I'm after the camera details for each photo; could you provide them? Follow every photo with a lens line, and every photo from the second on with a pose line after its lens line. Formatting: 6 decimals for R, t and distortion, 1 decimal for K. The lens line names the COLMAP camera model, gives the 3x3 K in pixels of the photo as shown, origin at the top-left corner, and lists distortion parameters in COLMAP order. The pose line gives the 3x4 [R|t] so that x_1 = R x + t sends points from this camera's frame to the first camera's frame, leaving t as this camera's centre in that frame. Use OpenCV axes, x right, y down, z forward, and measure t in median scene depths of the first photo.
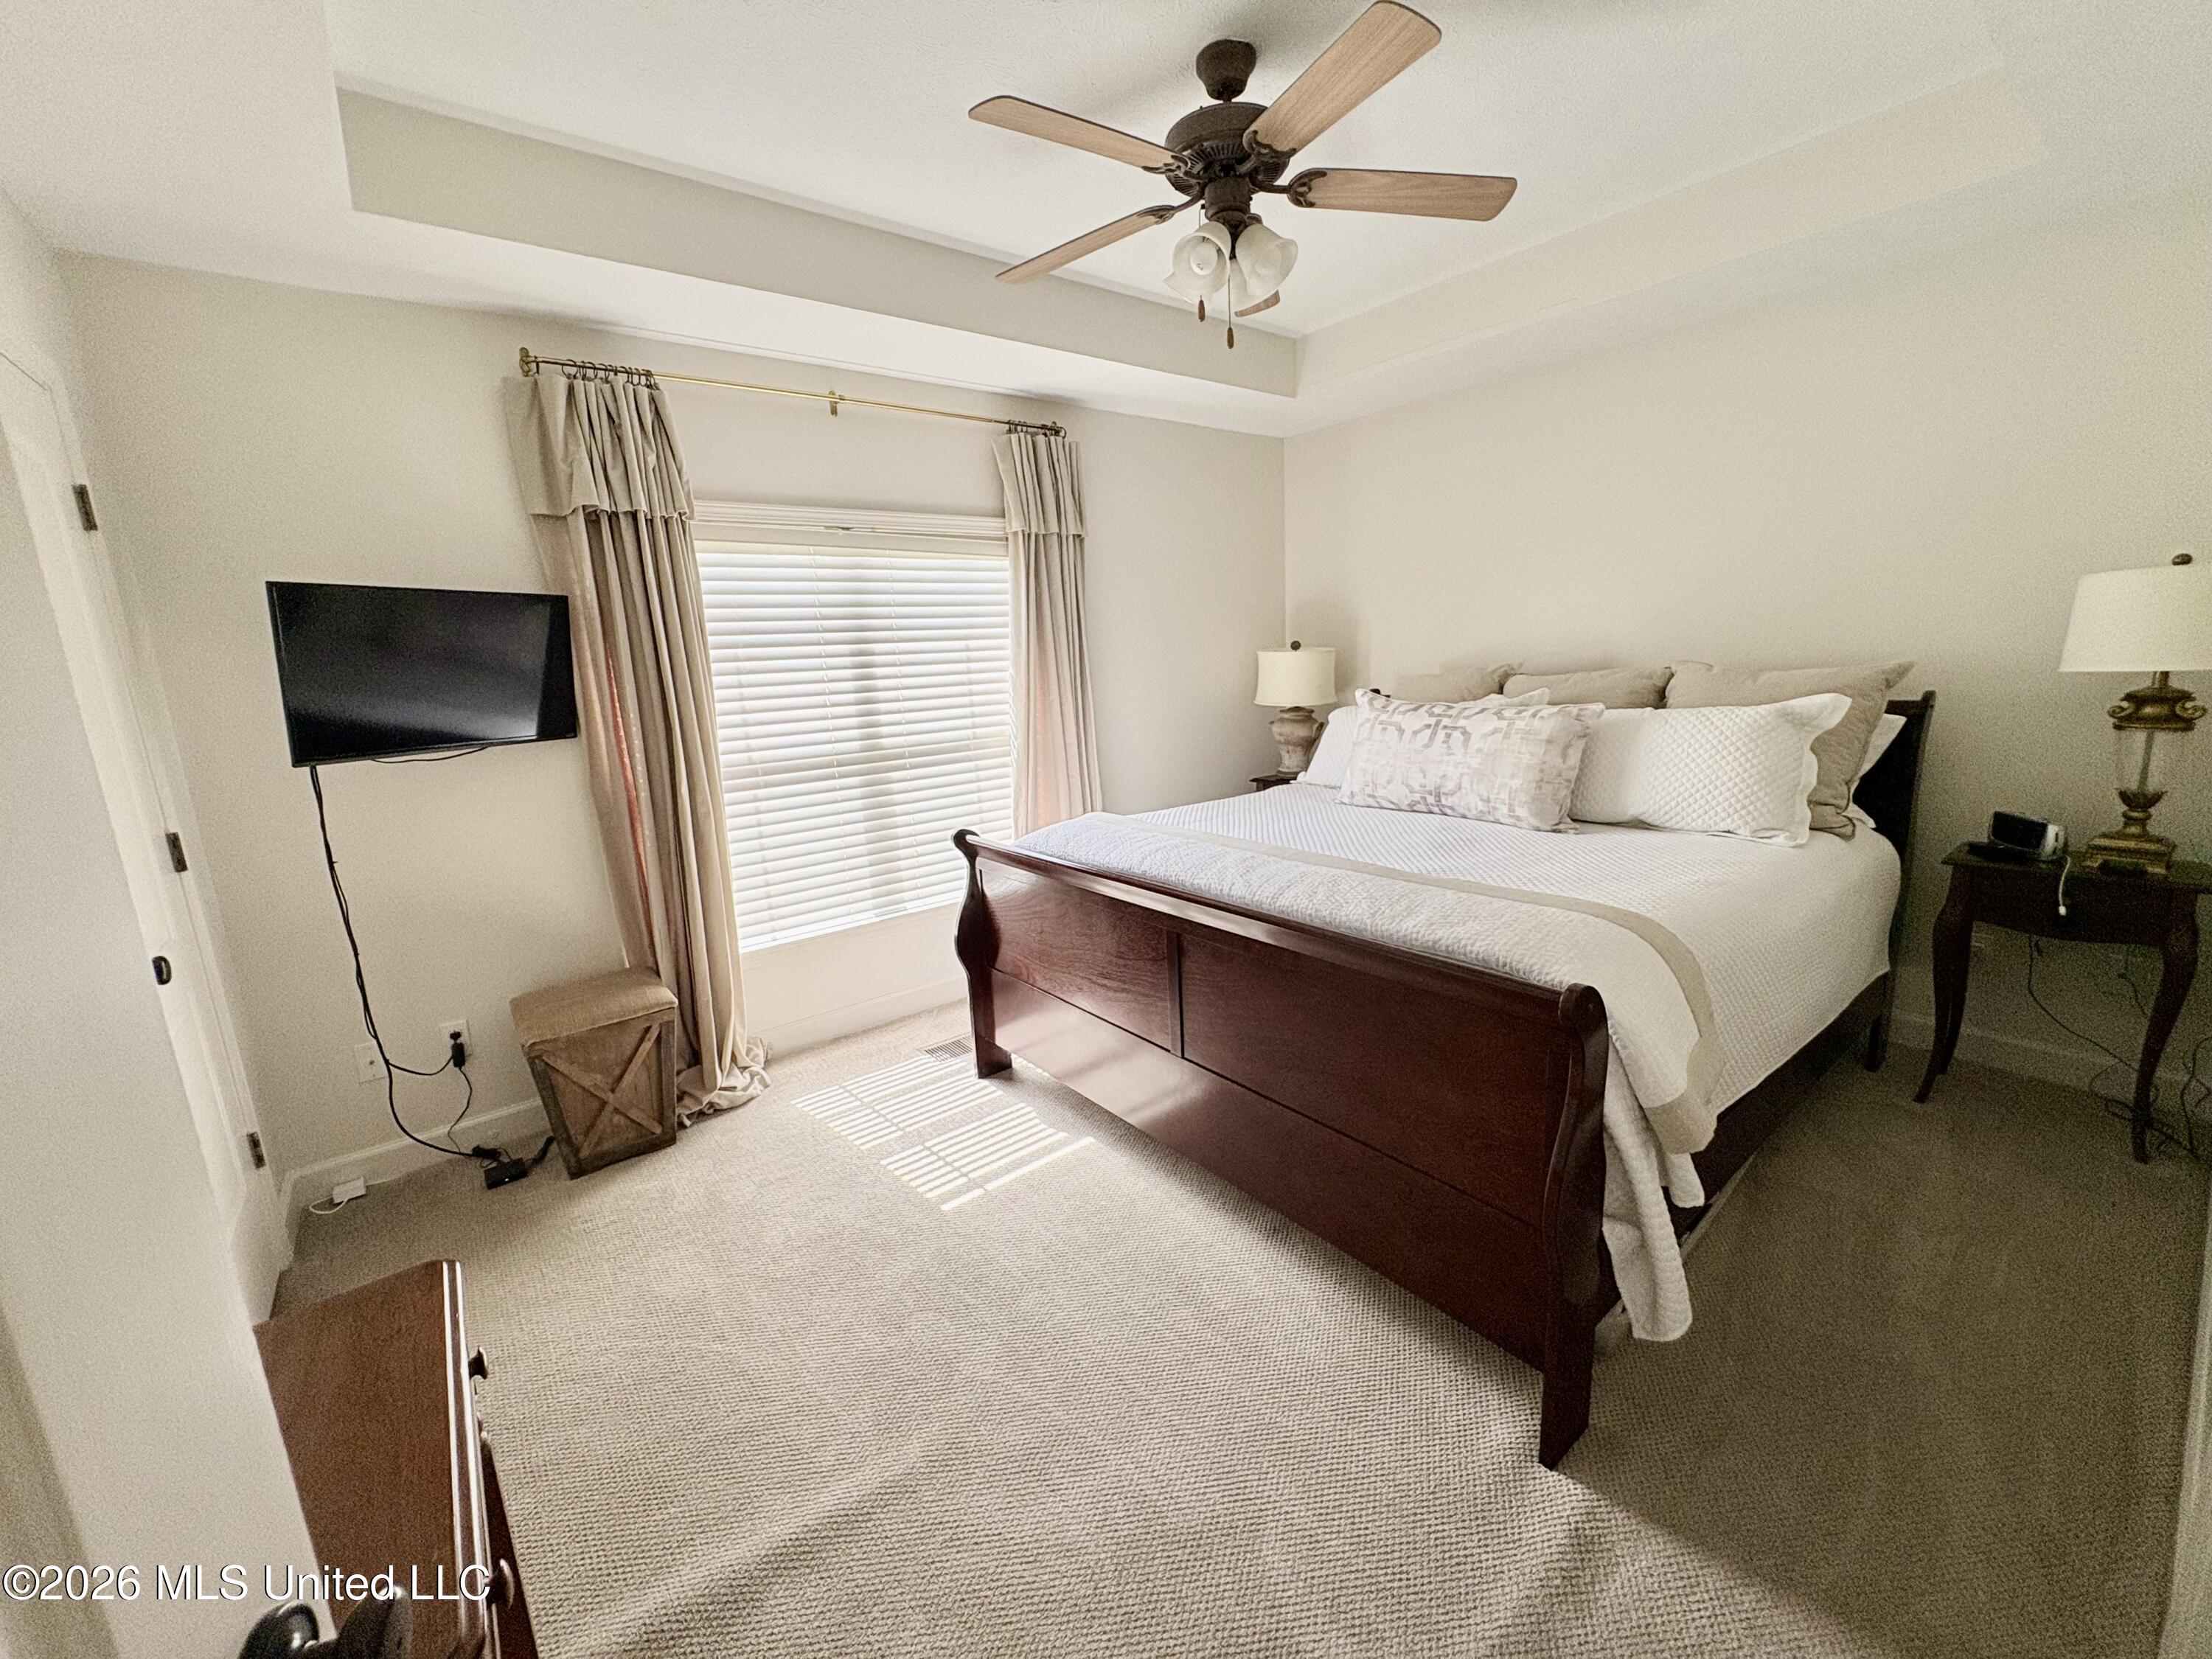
lens RADIAL K [[879.0, 0, 1106.7], [0, 879.0, 831.6], [0, 0, 1]] dist [0.002355, 0.000271]
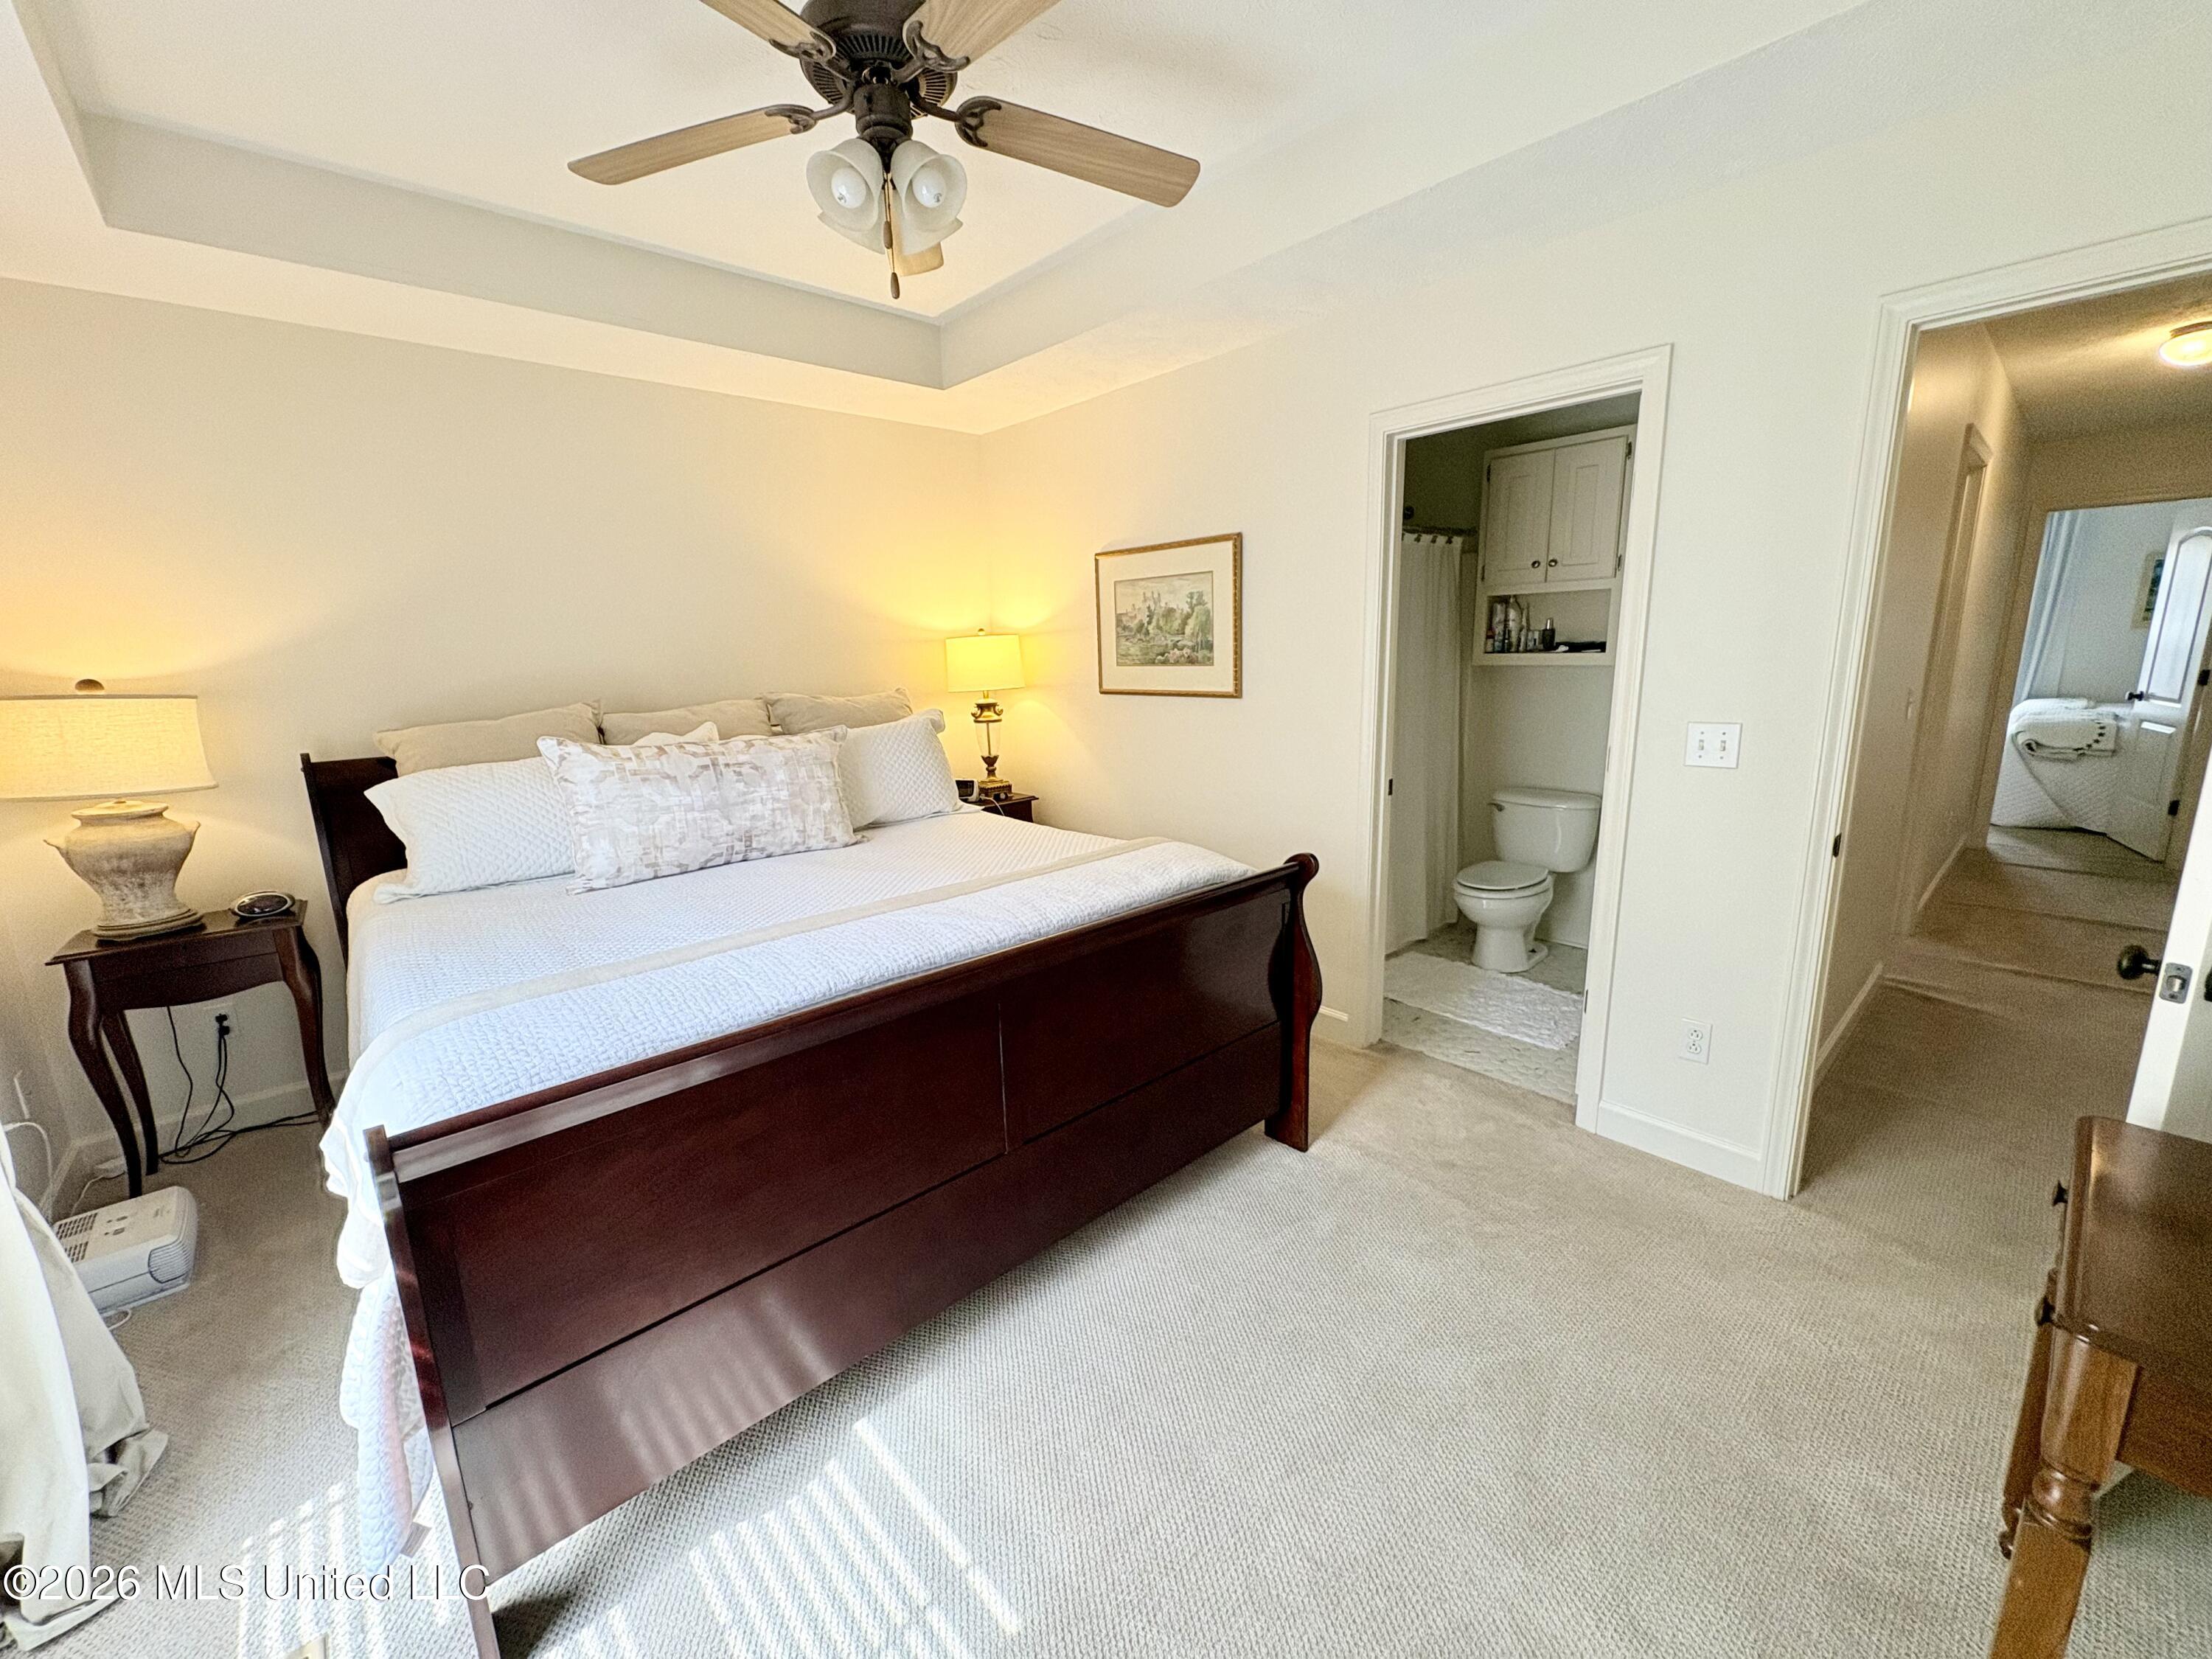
lens RADIAL K [[879.0, 0, 1106.7], [0, 879.0, 831.6], [0, 0, 1]] dist [0.002355, 0.000271]
pose [[-0.076239, -0.155932, 0.984821, -0.786155], [0.231081, 0.958042, 0.169581, -0.171537], [-0.969943, 0.240502, -0.037007, 0.994521]]
